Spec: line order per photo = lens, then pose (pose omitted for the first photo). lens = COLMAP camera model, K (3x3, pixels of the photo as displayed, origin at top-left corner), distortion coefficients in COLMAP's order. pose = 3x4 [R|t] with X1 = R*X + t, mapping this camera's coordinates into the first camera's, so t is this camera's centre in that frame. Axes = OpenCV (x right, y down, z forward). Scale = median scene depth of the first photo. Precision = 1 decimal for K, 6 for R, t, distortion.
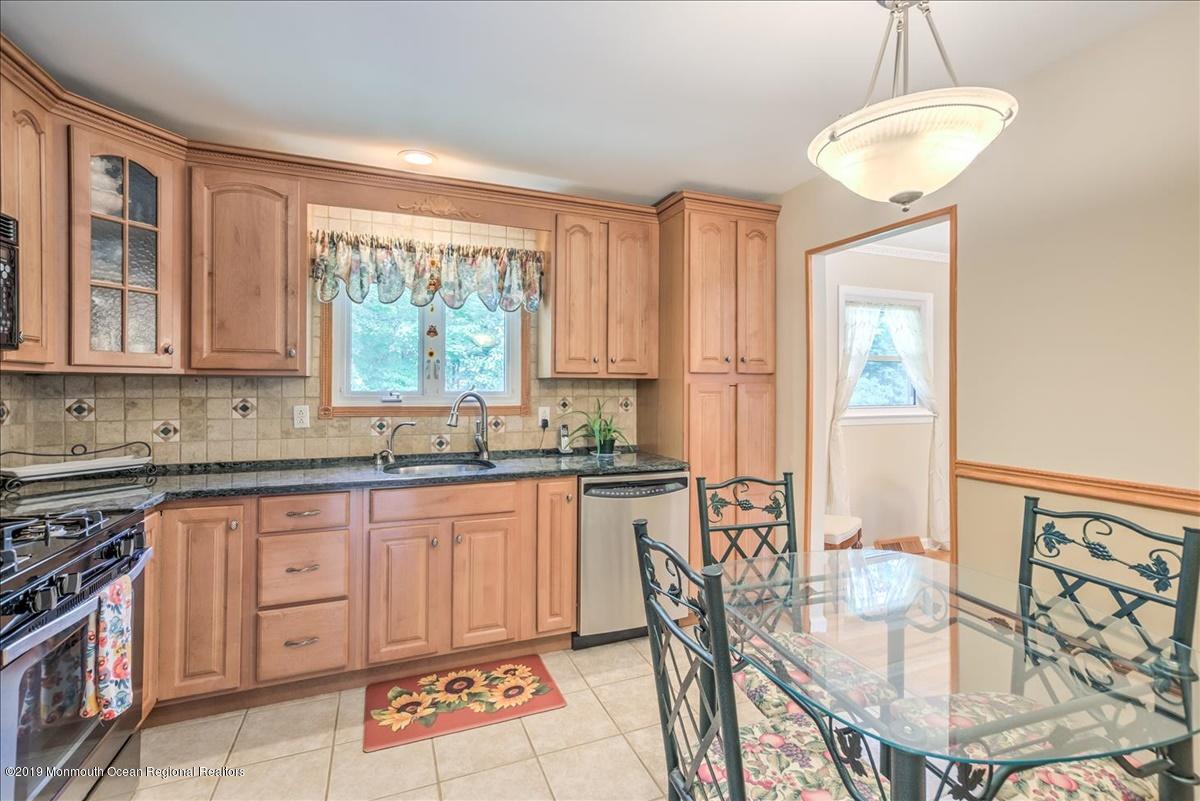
lens RADIAL K [[540.4, 0, 601.7], [0, 540.4, 382.4], [0, 0, 1]] dist [-0.001054, -0.000074]
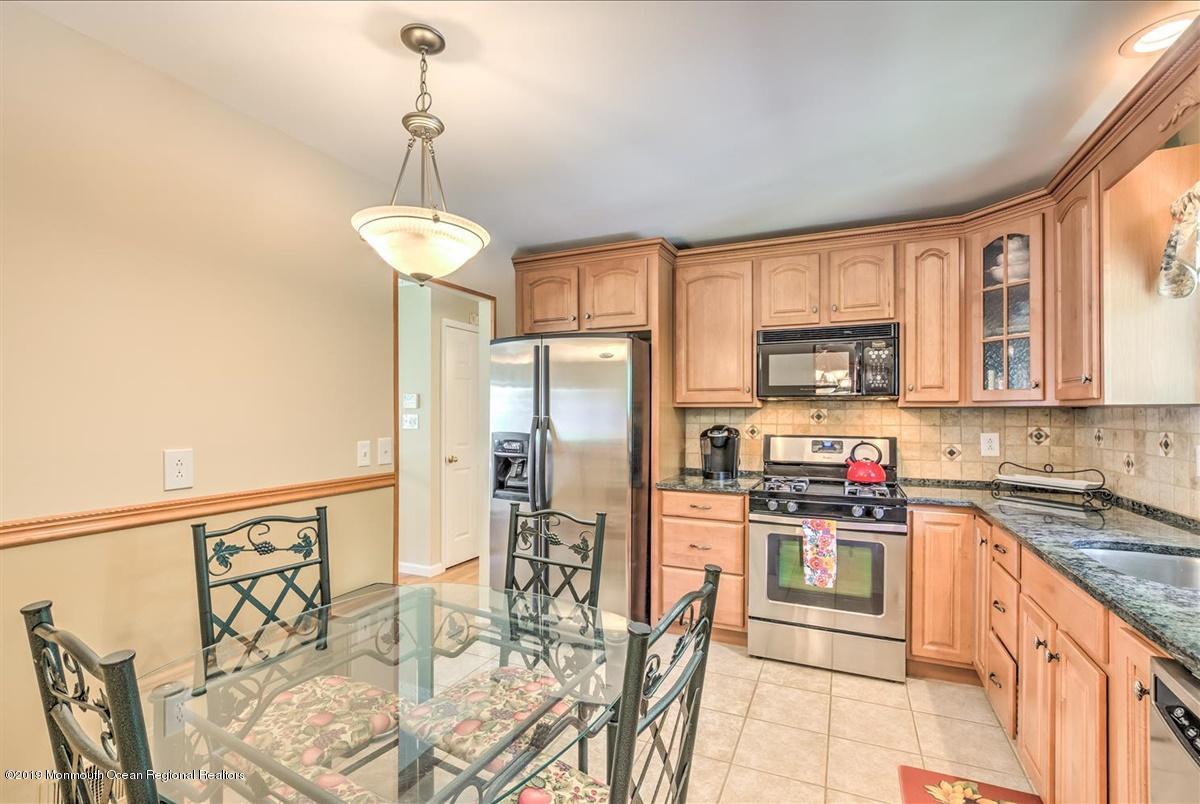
lens RADIAL K [[527.9, 0, 617.1], [0, 527.9, 410.4], [0, 0, 1]] dist [-0.003883, 0.000155]
pose [[-0.707536, -0.009907, -0.706608, 0.511646], [-0.003576, 0.999939, -0.010439, 0.007216], [0.706668, -0.004860, -0.707529, 1.014724]]
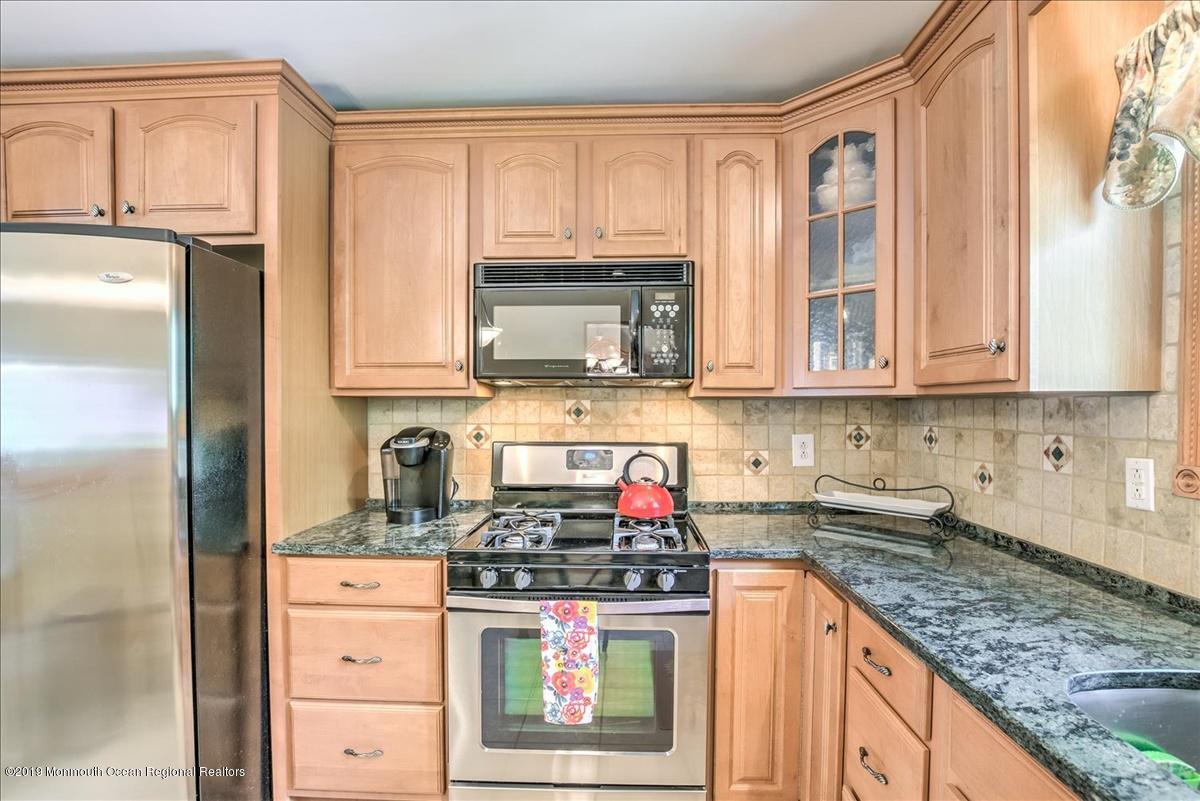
lens RADIAL K [[558.7, 0, 596.4], [0, 558.7, 417.0], [0, 0, 1]] dist [-0.021478, 0.000285]
pose [[-0.412062, 0.012156, -0.911075, 0.036264], [-0.000340, 0.999909, 0.013495, 0.003538], [0.911156, 0.005871, -0.412020, 0.836894]]
